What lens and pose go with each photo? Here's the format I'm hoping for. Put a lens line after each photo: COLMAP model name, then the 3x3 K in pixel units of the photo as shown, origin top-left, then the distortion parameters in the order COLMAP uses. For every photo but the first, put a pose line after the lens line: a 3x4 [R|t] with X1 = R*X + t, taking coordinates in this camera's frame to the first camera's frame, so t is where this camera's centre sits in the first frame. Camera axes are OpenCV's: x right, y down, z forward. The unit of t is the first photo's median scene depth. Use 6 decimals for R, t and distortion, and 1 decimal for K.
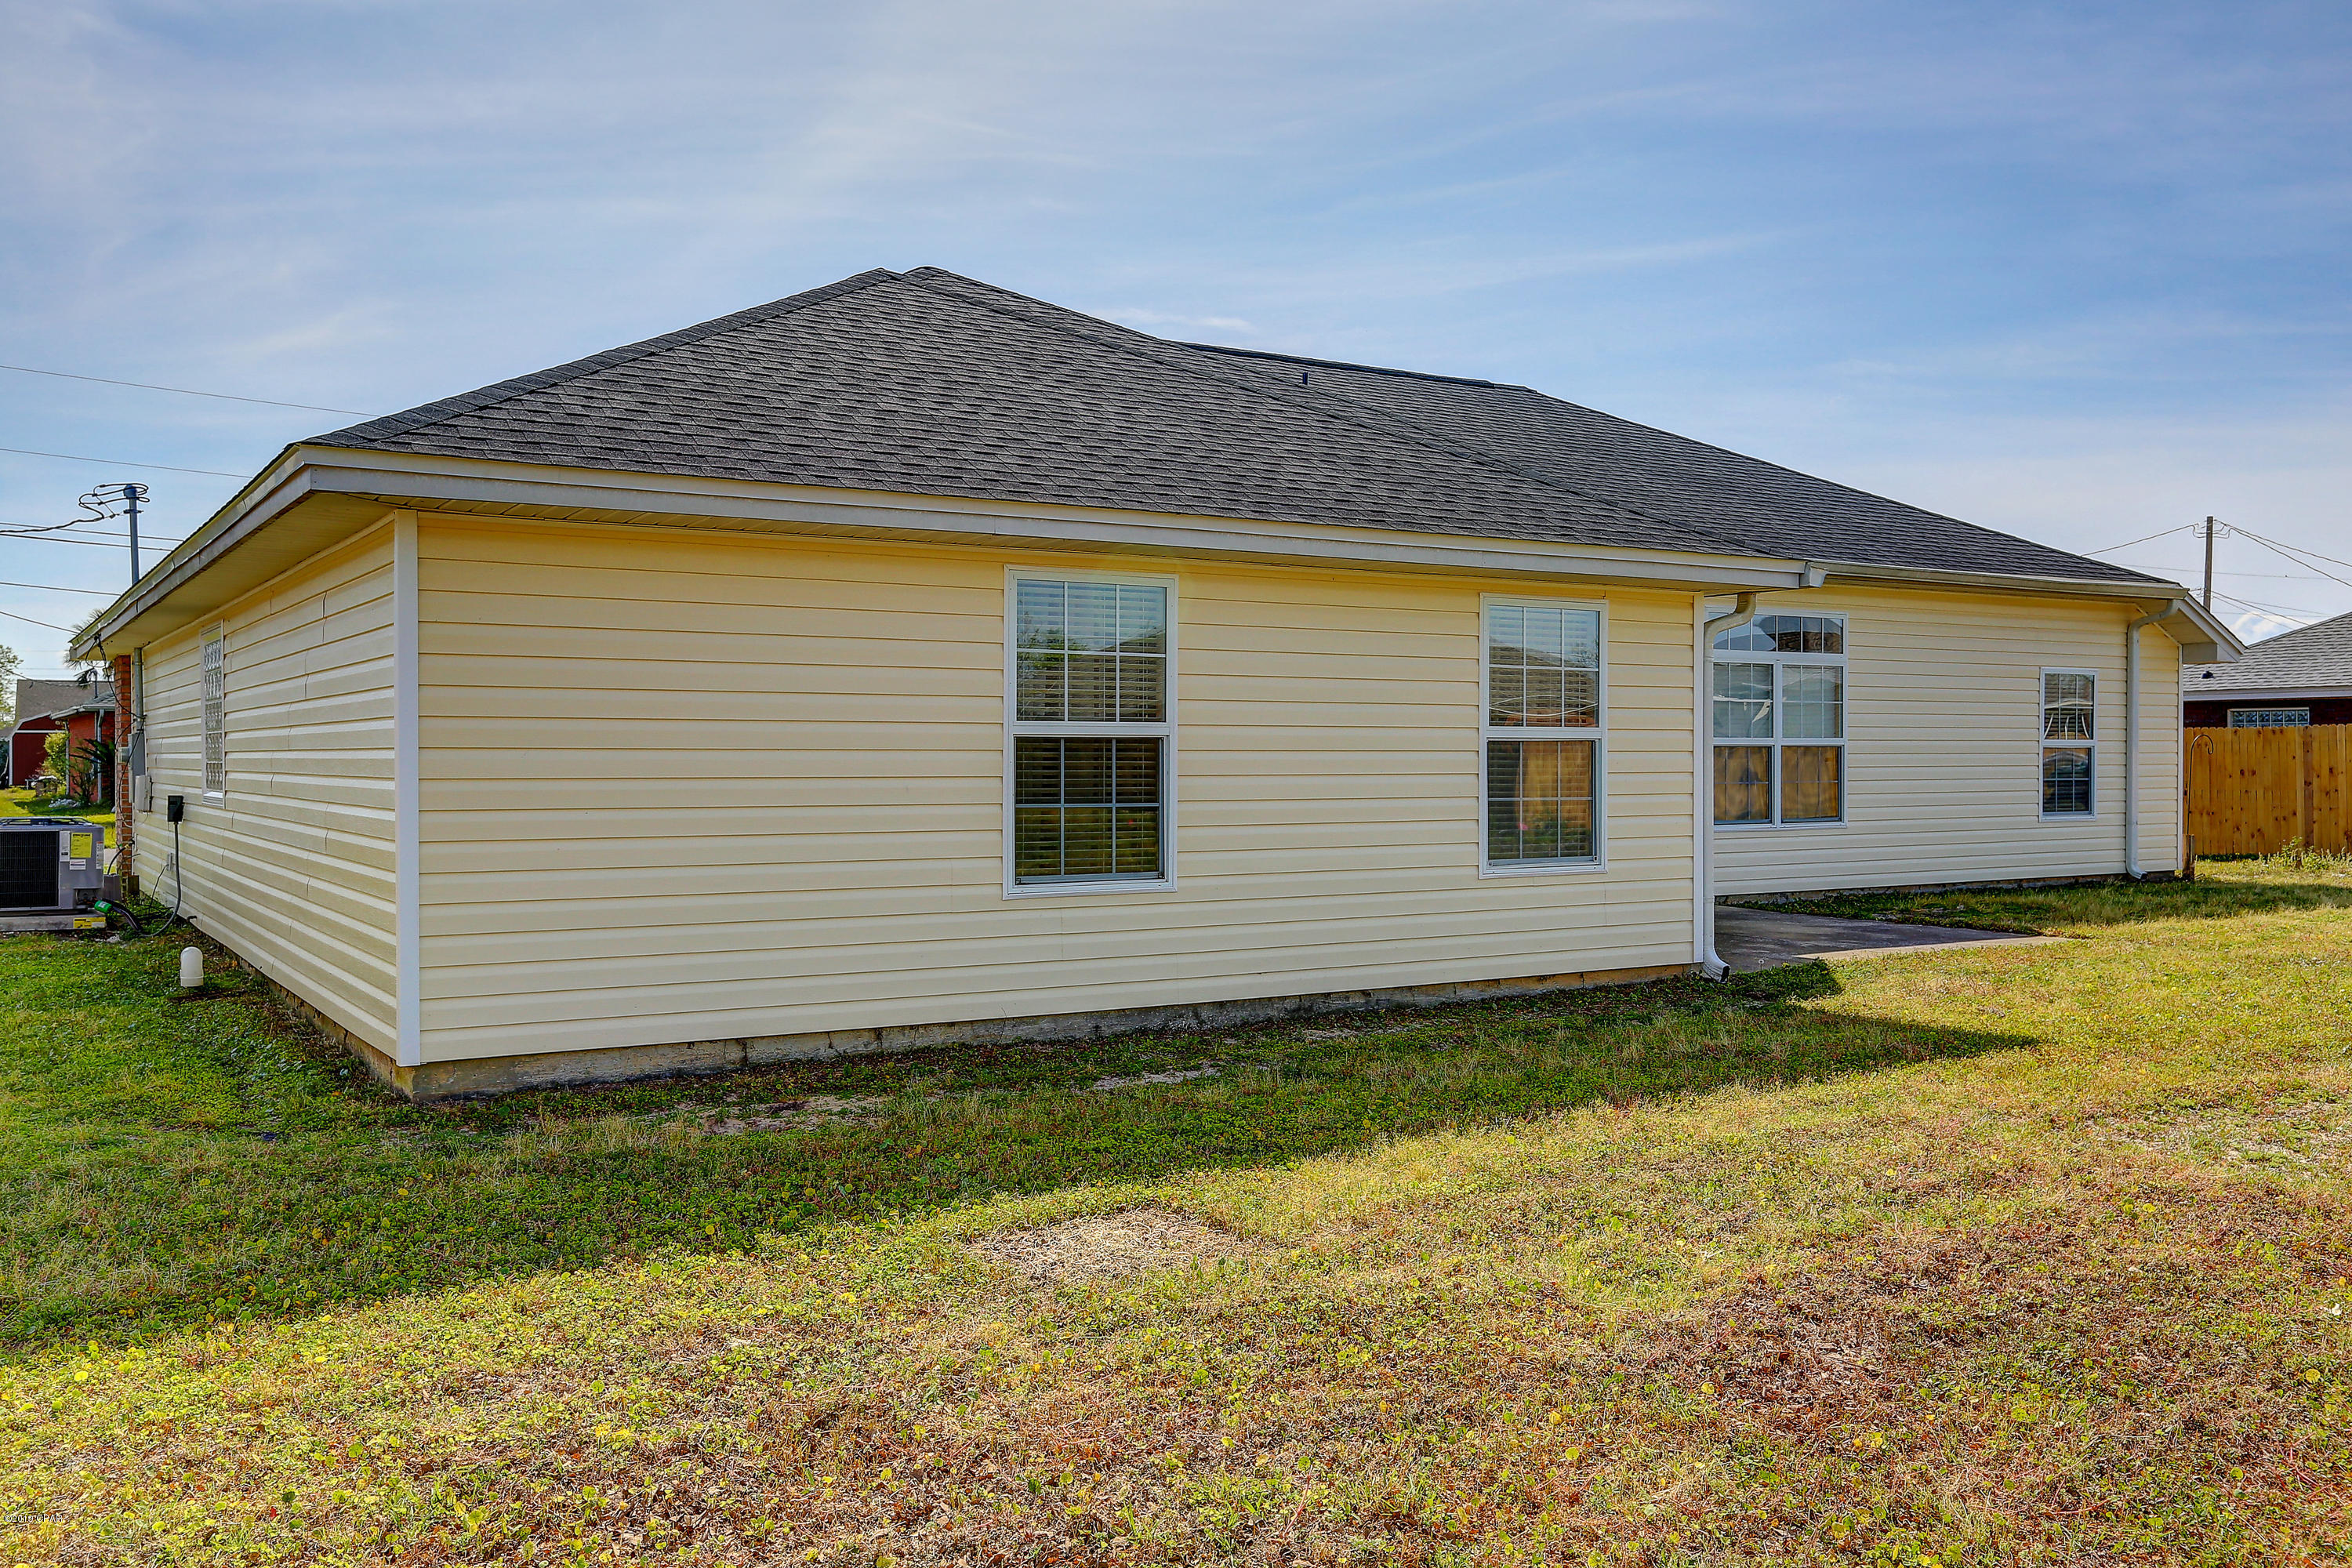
lens RADIAL K [[1995.8, 0, 1173.9], [0, 1995.8, 782.6], [0, 0, 1]] dist [-0.013433, 0.000728]
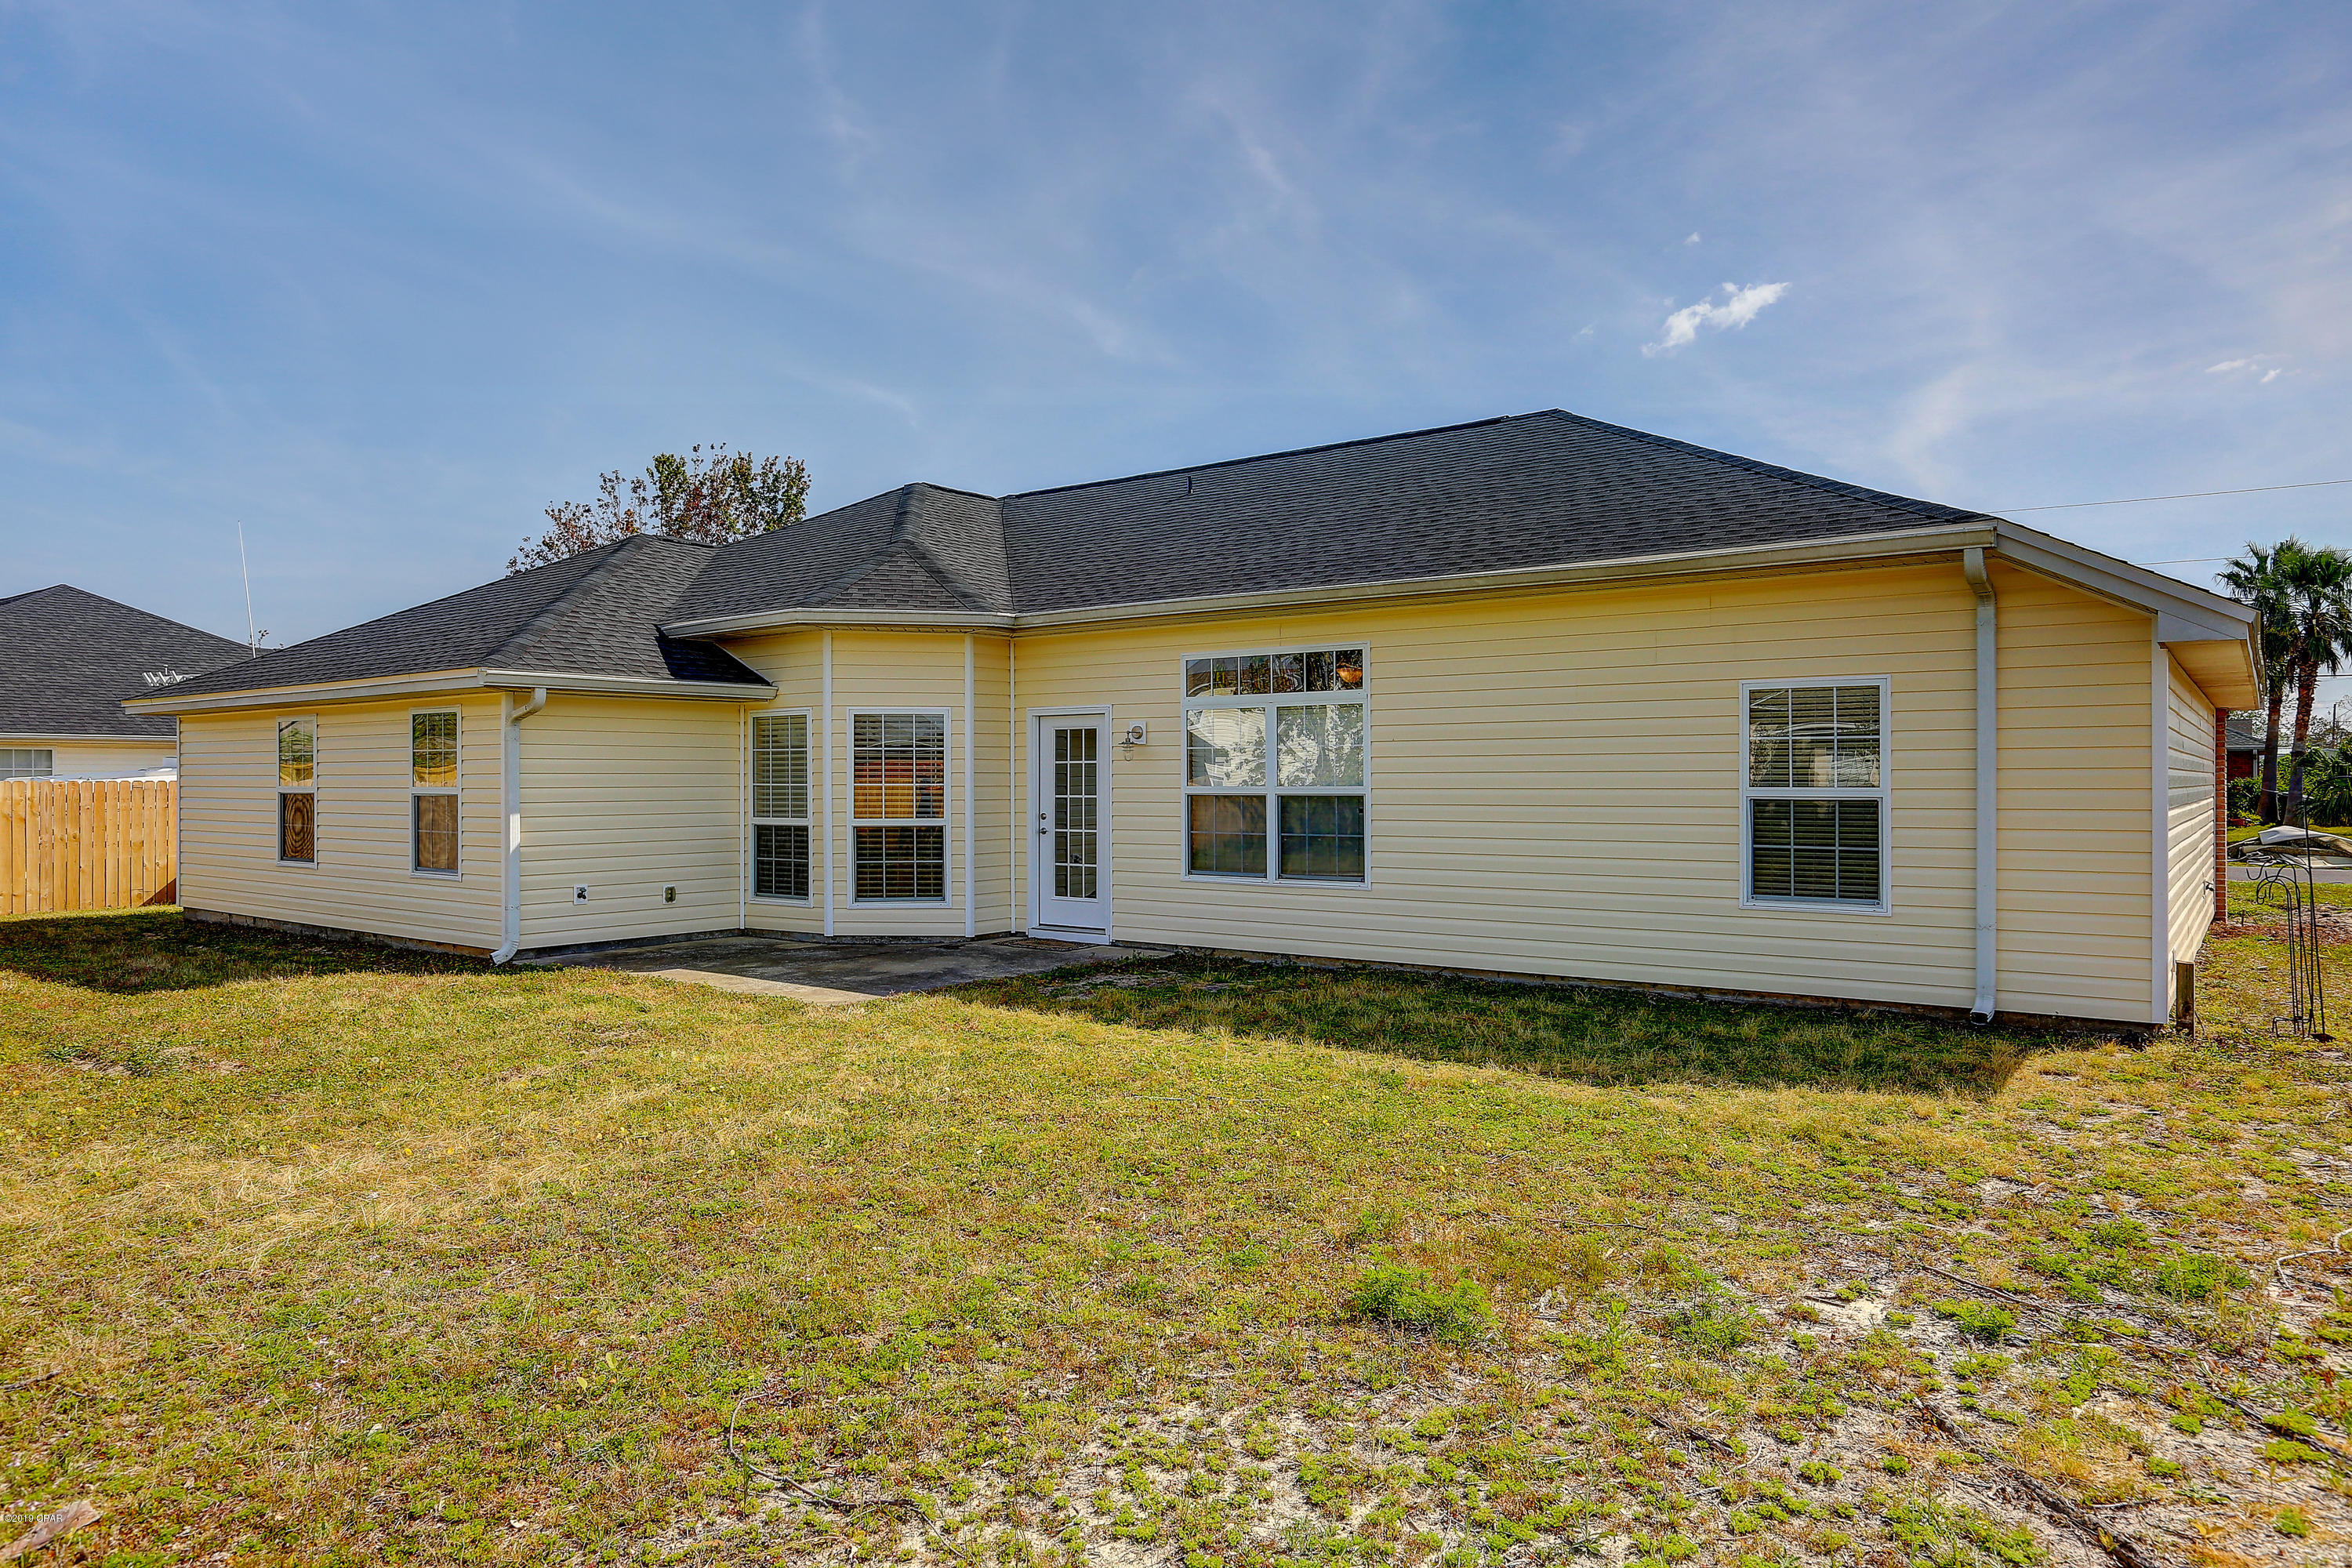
lens RADIAL K [[1539.6, 0, 1186.8], [0, 1539.6, 780.0], [0, 0, 1]] dist [-0.032925, -0.001198]
pose [[0.350119, -0.004629, -0.936694, 1.144949], [-0.015854, 0.999815, -0.010867, -0.020066], [0.936571, 0.018656, 0.349981, 0.846544]]
